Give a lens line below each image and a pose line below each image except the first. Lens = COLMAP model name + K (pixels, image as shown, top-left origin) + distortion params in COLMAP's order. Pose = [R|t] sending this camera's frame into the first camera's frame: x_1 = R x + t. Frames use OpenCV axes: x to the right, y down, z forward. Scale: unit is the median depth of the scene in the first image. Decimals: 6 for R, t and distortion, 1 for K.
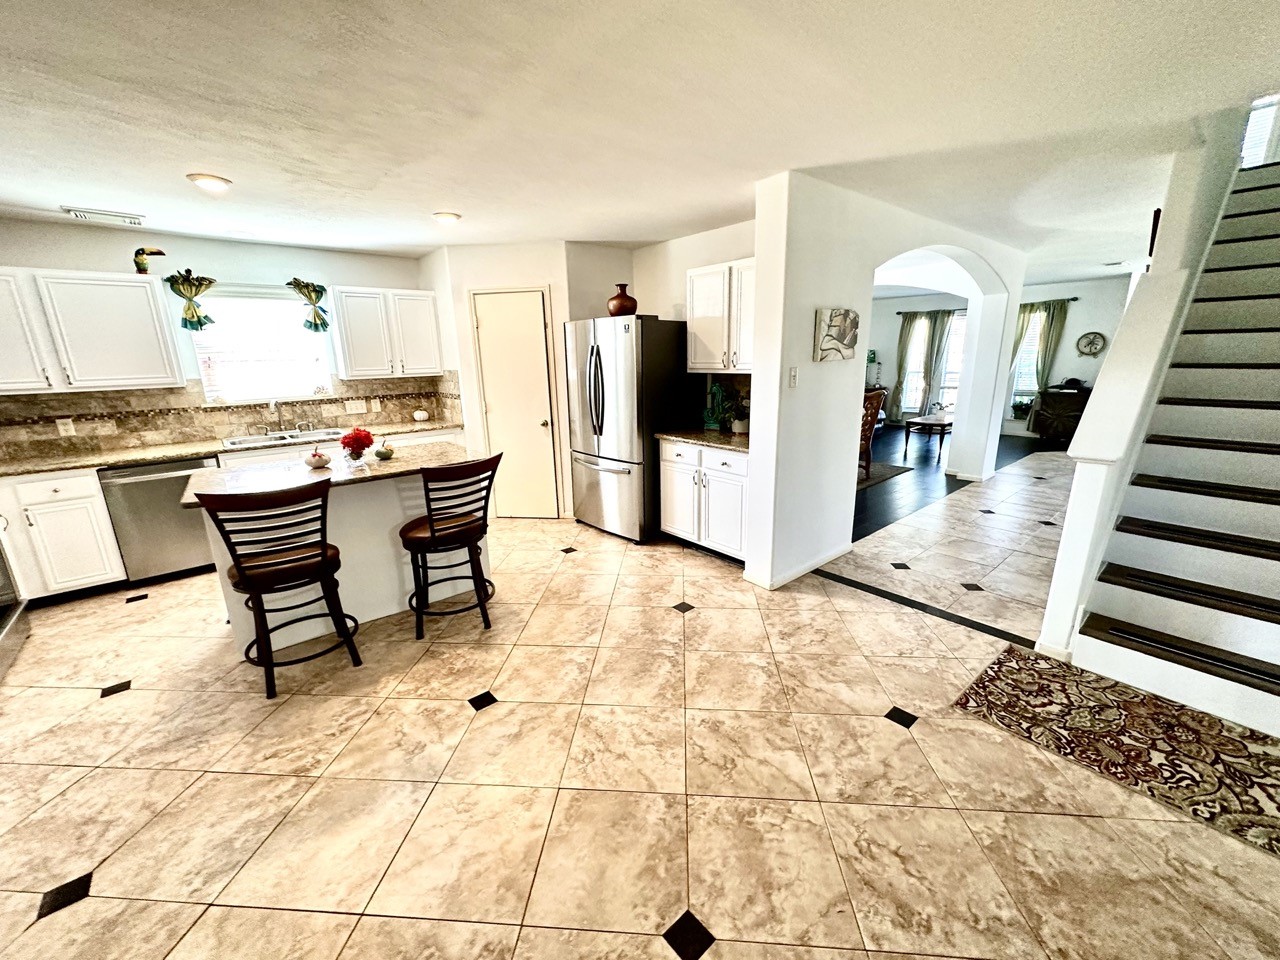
lens RADIAL K [[509.3, 0, 640.0], [0, 509.3, 480.0], [0, 0, 1]] dist [-0.001534, 0.000280]
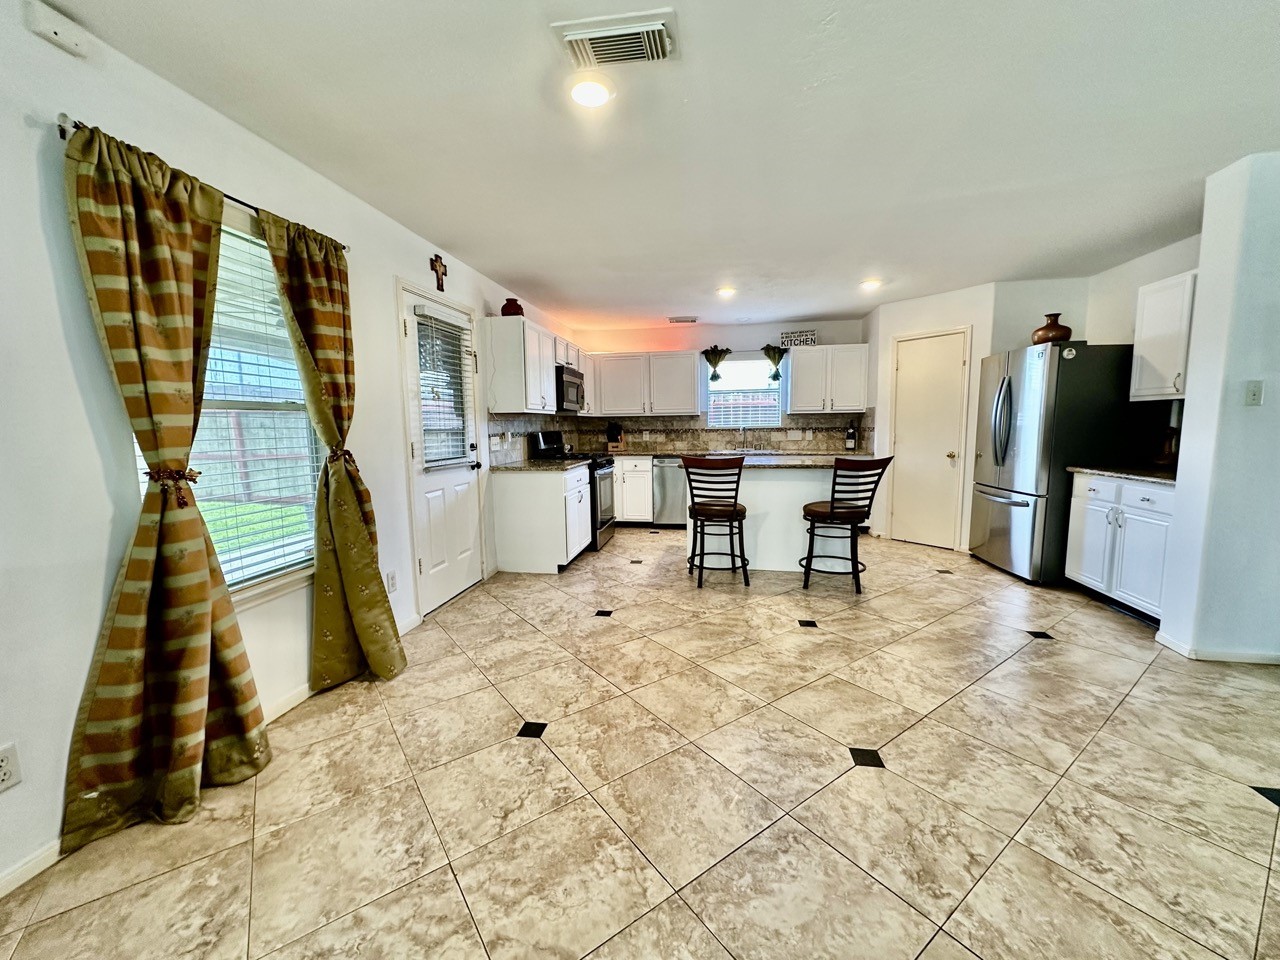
lens RADIAL K [[509.3, 0, 640.0], [0, 509.3, 480.0], [0, 0, 1]] dist [-0.001534, 0.000280]
pose [[0.647100, 0.095296, -0.756426, 0.232288], [-0.186011, 0.981909, -0.035424, 0.110981], [0.739366, 0.163626, 0.653119, -0.167043]]
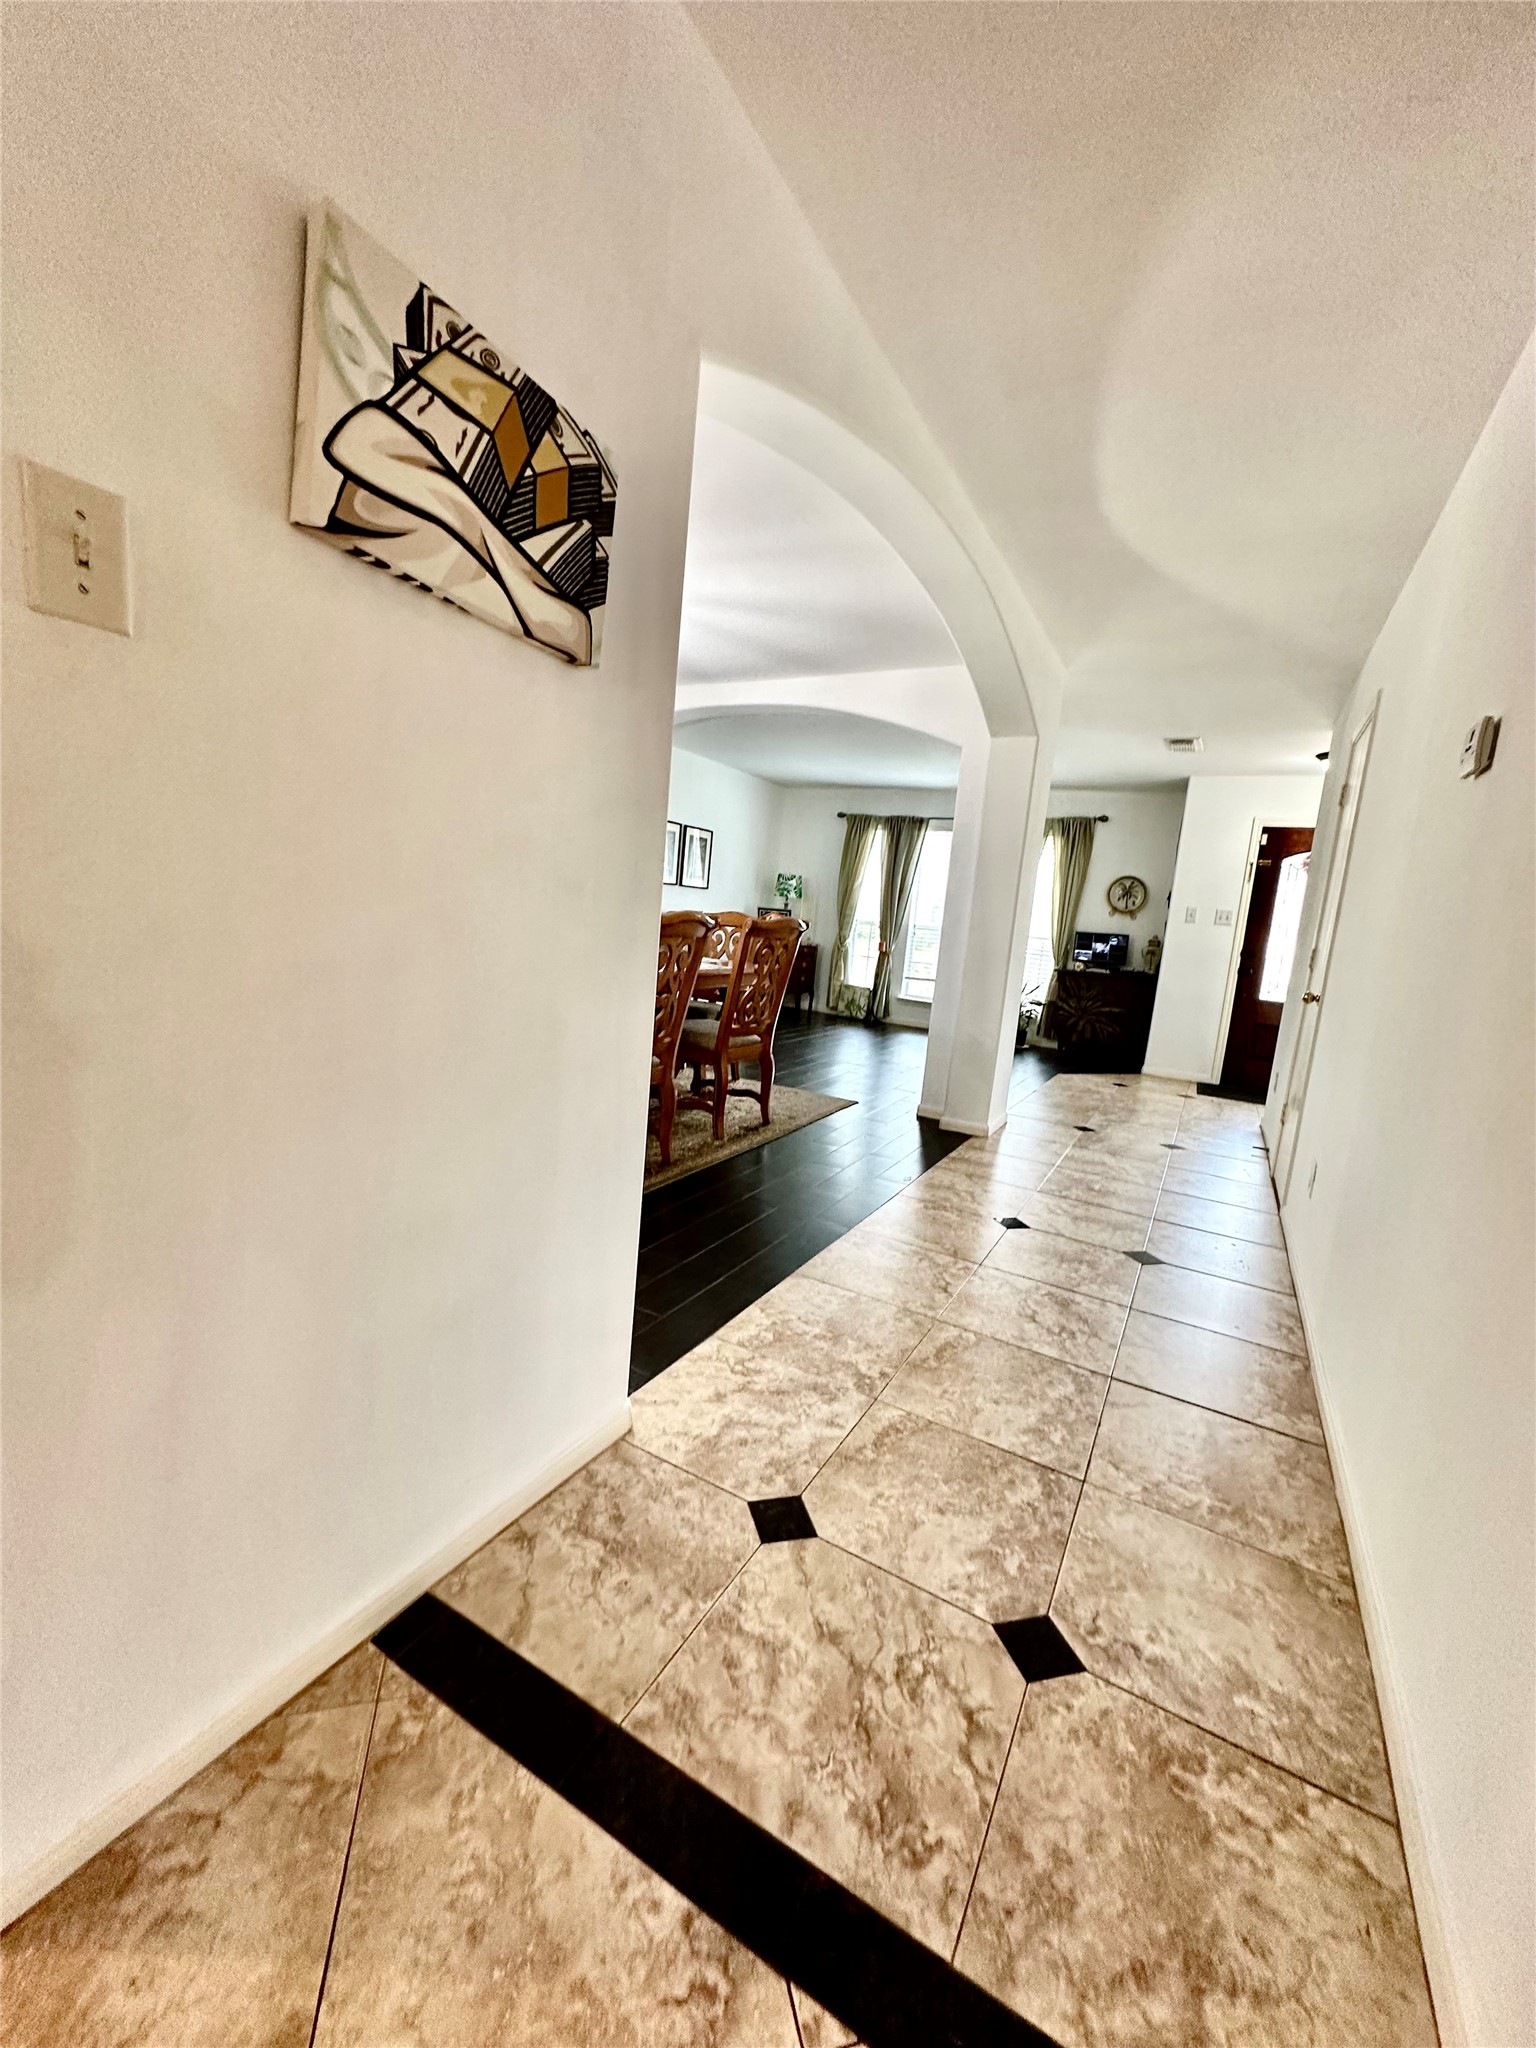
lens RADIAL K [[814.8, 0, 768.0], [0, 814.8, 1024.0], [0, 0, 1]] dist [-0.001534, 0.000280]
pose [[0.932157, 0.051336, 0.358396, 0.321717], [-0.017920, 0.995225, -0.095948, -0.035999], [-0.361611, 0.083016, 0.928626, 0.560331]]
